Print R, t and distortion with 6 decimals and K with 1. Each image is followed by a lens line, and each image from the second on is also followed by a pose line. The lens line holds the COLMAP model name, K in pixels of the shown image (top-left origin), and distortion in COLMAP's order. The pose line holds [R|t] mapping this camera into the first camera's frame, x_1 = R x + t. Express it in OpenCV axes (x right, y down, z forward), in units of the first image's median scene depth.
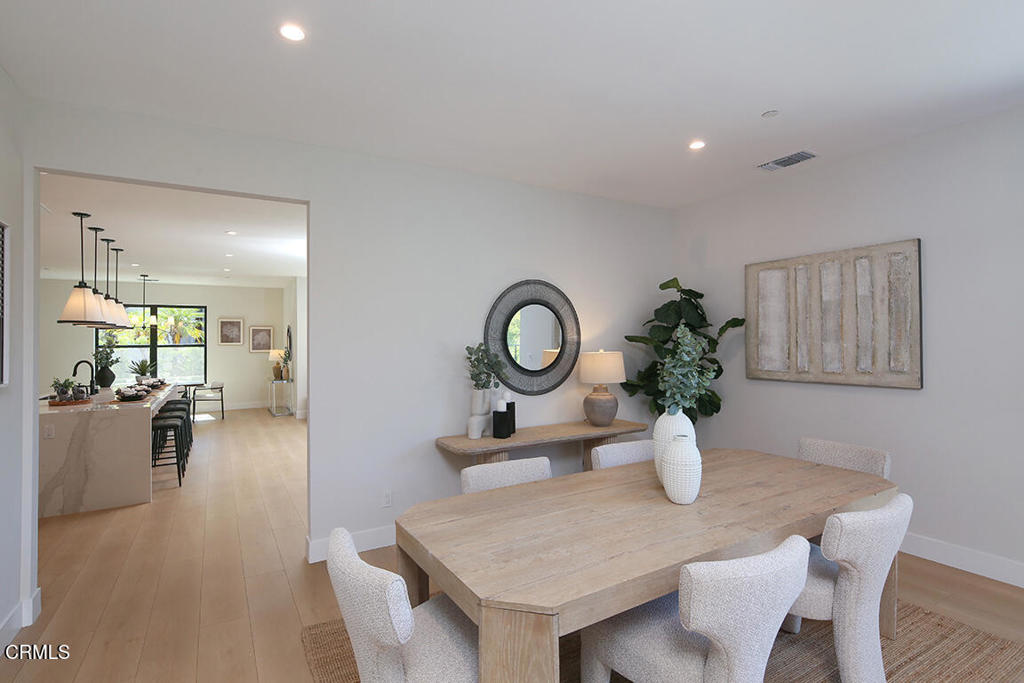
lens RADIAL K [[497.0, 0, 510.9], [0, 497.0, 341.6], [0, 0, 1]] dist [0.002125, -0.000857]
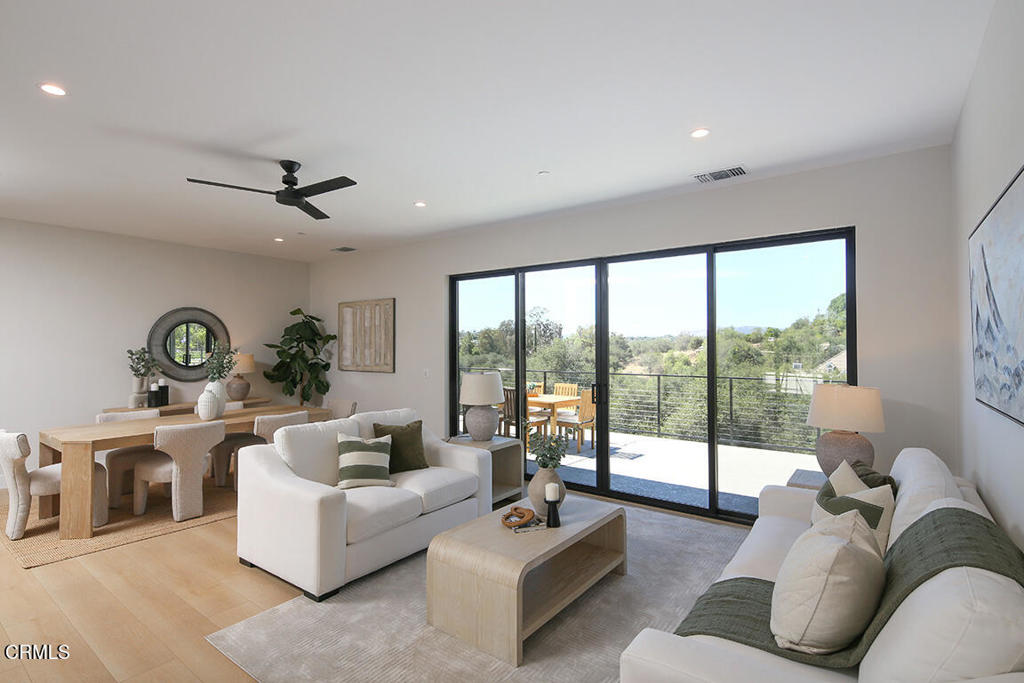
lens RADIAL K [[497.0, 0, 511.7], [0, 497.0, 342.3], [0, 0, 1]] dist [0.002125, -0.000857]
pose [[0.930675, 0.013193, 0.365610, 0.424644], [-0.010671, 0.999903, -0.008916, -0.012488], [-0.365692, 0.004396, 0.930726, -0.833692]]
